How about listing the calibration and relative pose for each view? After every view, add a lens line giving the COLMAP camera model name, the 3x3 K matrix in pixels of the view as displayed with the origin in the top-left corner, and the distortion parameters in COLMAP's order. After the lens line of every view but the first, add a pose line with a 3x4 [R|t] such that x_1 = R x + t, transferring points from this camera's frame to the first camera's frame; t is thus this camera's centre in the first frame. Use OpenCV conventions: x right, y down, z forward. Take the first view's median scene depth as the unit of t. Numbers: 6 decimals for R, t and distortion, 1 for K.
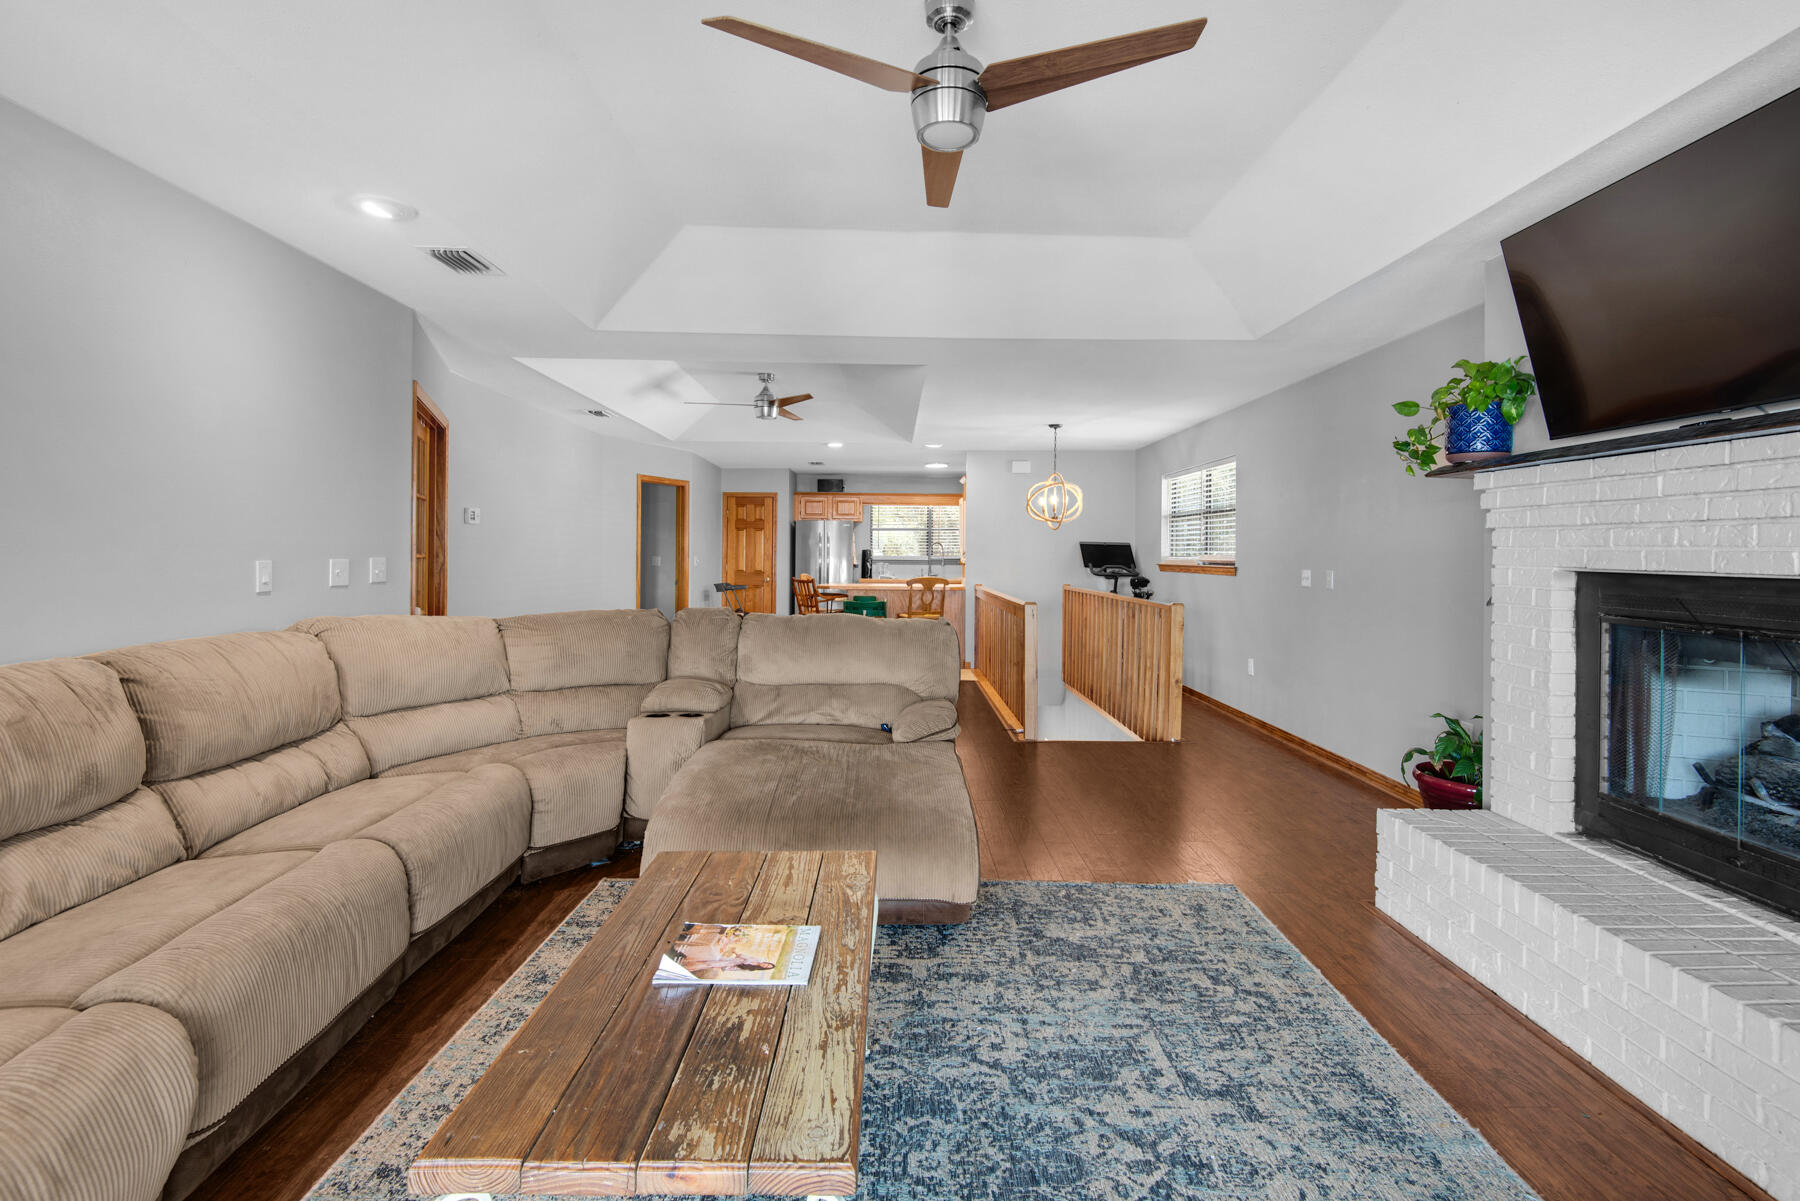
lens RADIAL K [[823.4, 0, 913.0], [0, 823.4, 554.6], [0, 0, 1]] dist [0.014006, -0.005455]
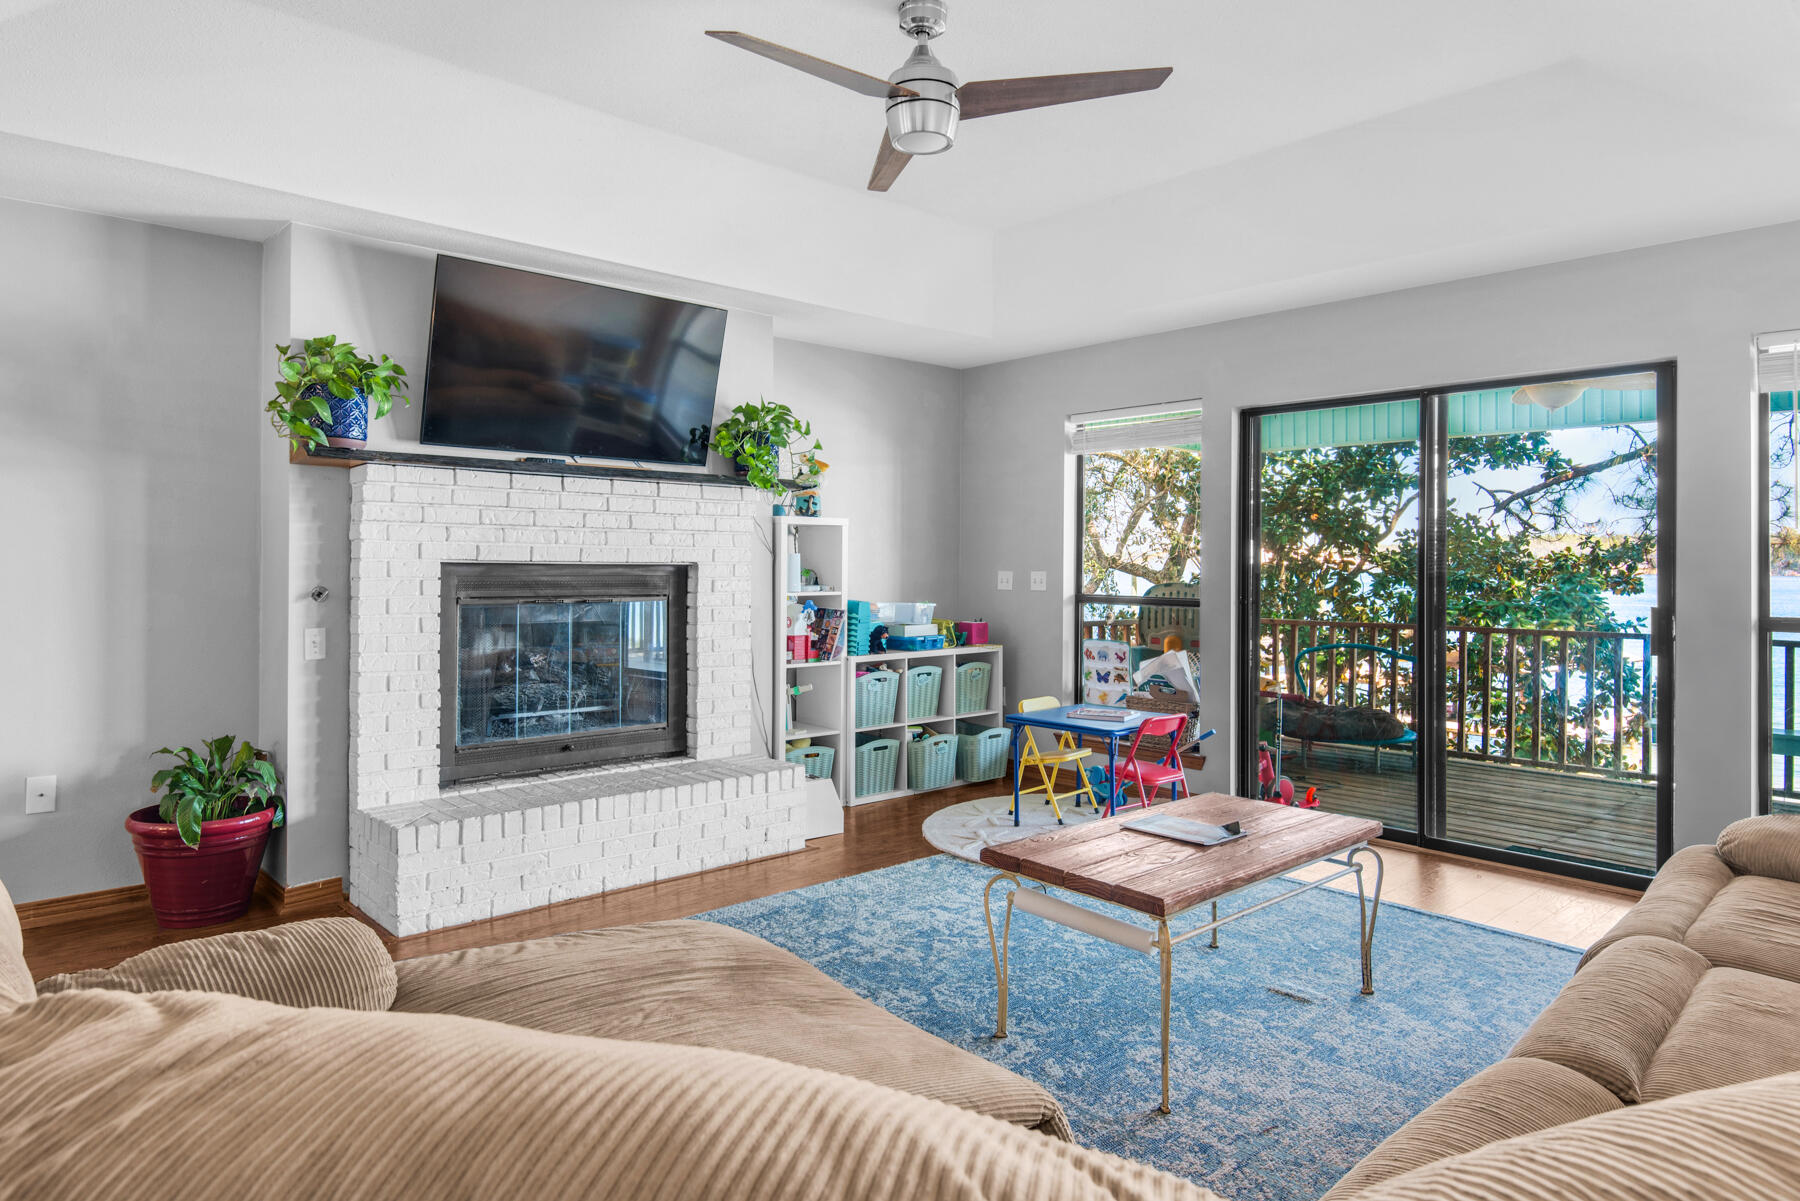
lens RADIAL K [[1081.1, 0, 896.1], [0, 1081.1, 560.9], [0, 0, 1]] dist [0.036072, -0.001511]
pose [[-0.656283, -0.014917, 0.754368, -0.839456], [-0.013176, 0.999879, 0.008309, -0.003971], [-0.754400, -0.004486, -0.656400, 1.682298]]
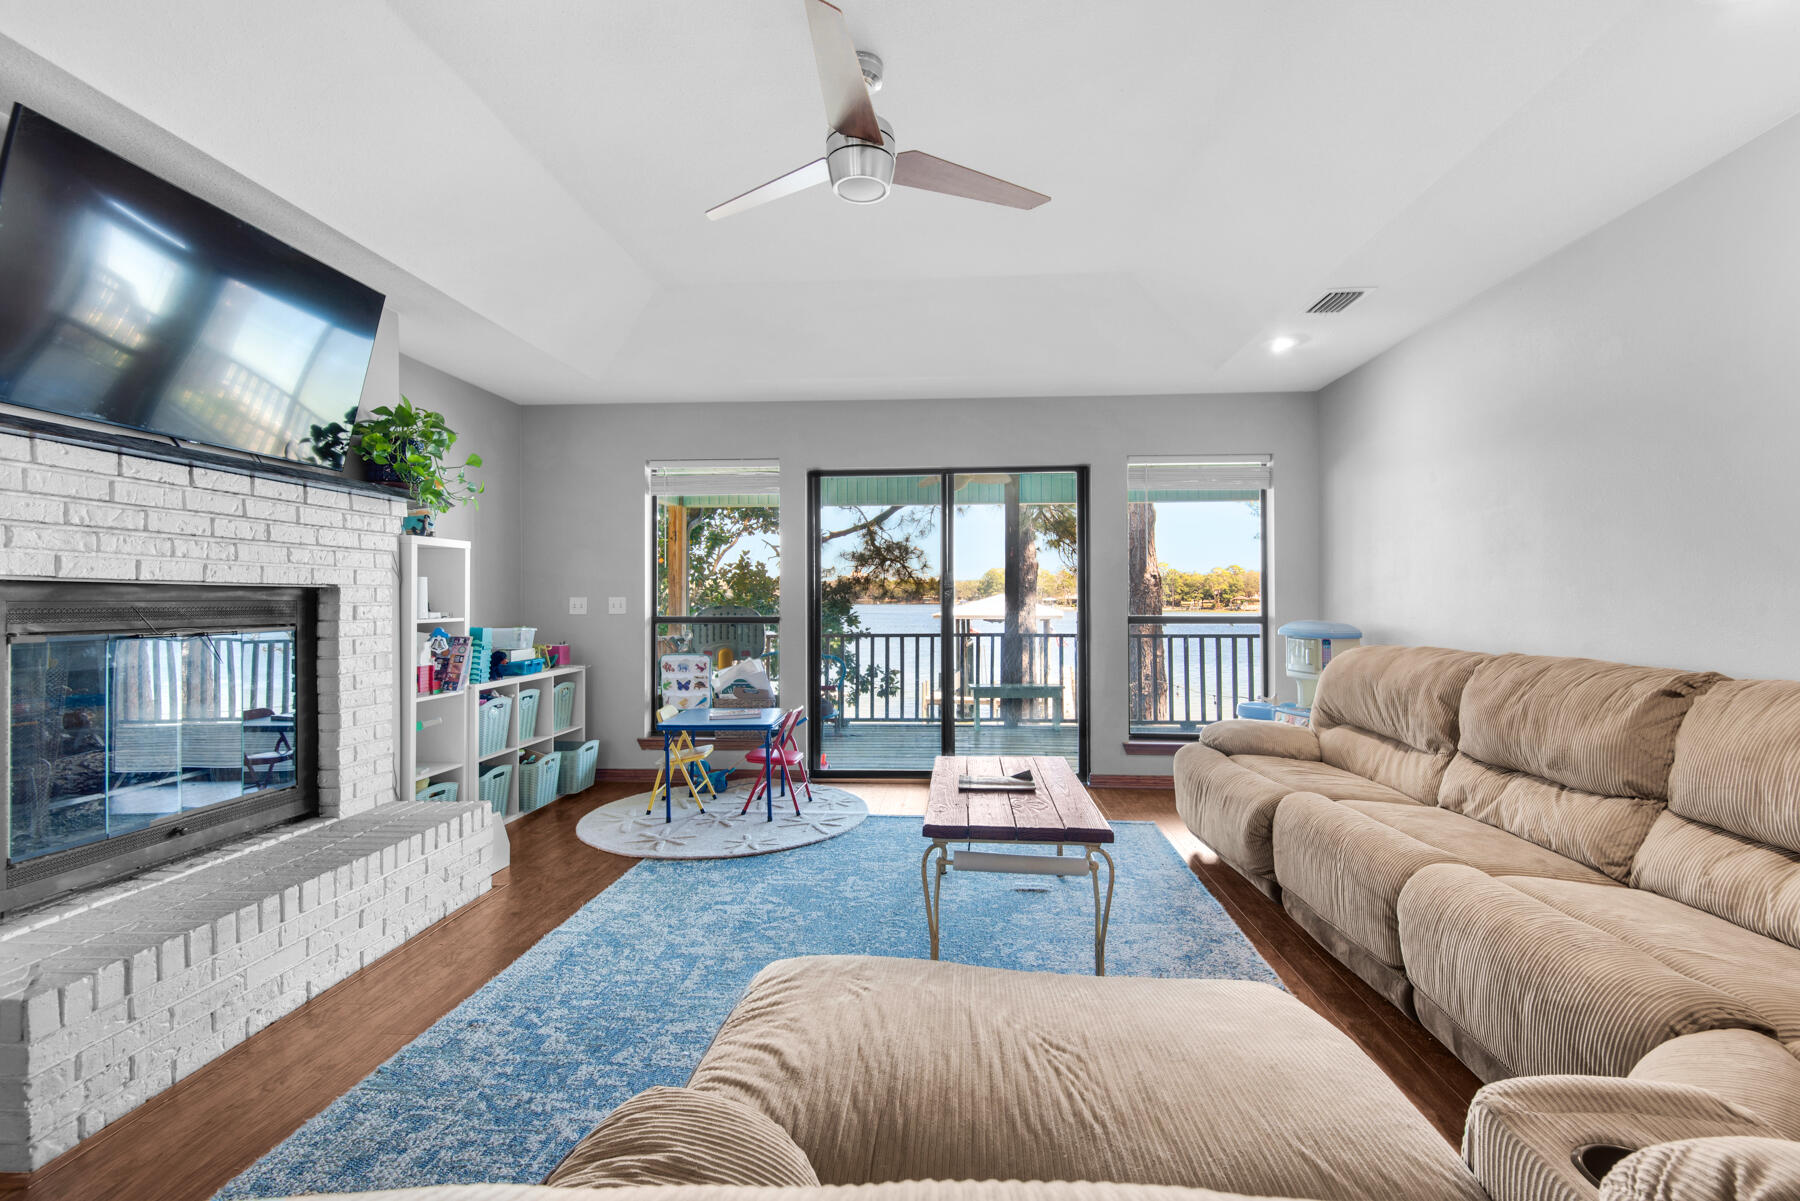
lens RADIAL K [[823.4, 0, 906.2], [0, 823.4, 595.6], [0, 0, 1]] dist [0.014006, -0.005455]
pose [[-0.995843, -0.006321, 0.090866, -0.106382], [-0.006539, 0.999976, -0.002103, 0.033096], [-0.090851, -0.002689, -0.995861, 1.851219]]
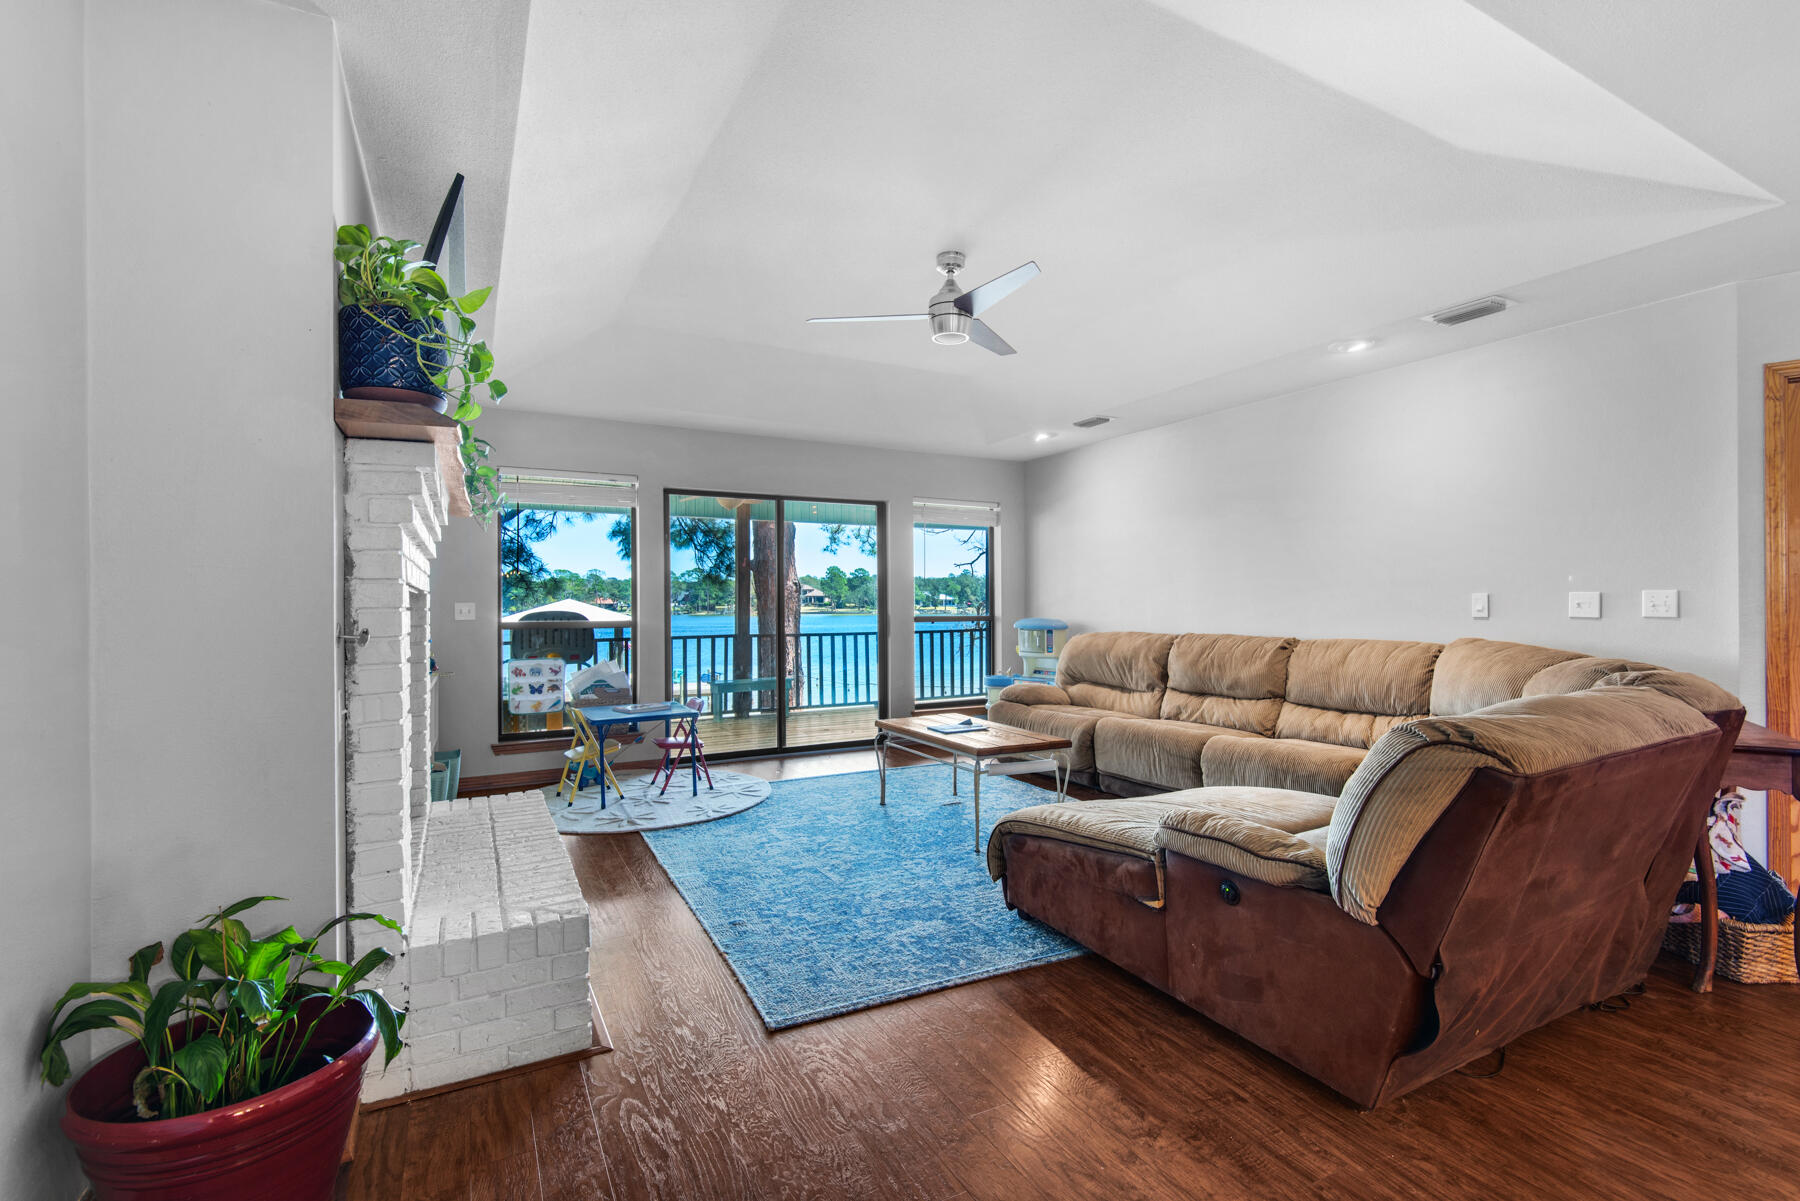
lens RADIAL K [[823.4, 0, 905.2], [0, 823.4, 608.4], [0, 0, 1]] dist [0.014006, -0.005455]
pose [[-0.891358, -0.000796, -0.453300, 0.790480], [-0.003747, 0.999977, 0.005611, 0.033319], [0.453285, 0.006700, -0.891341, 2.185032]]
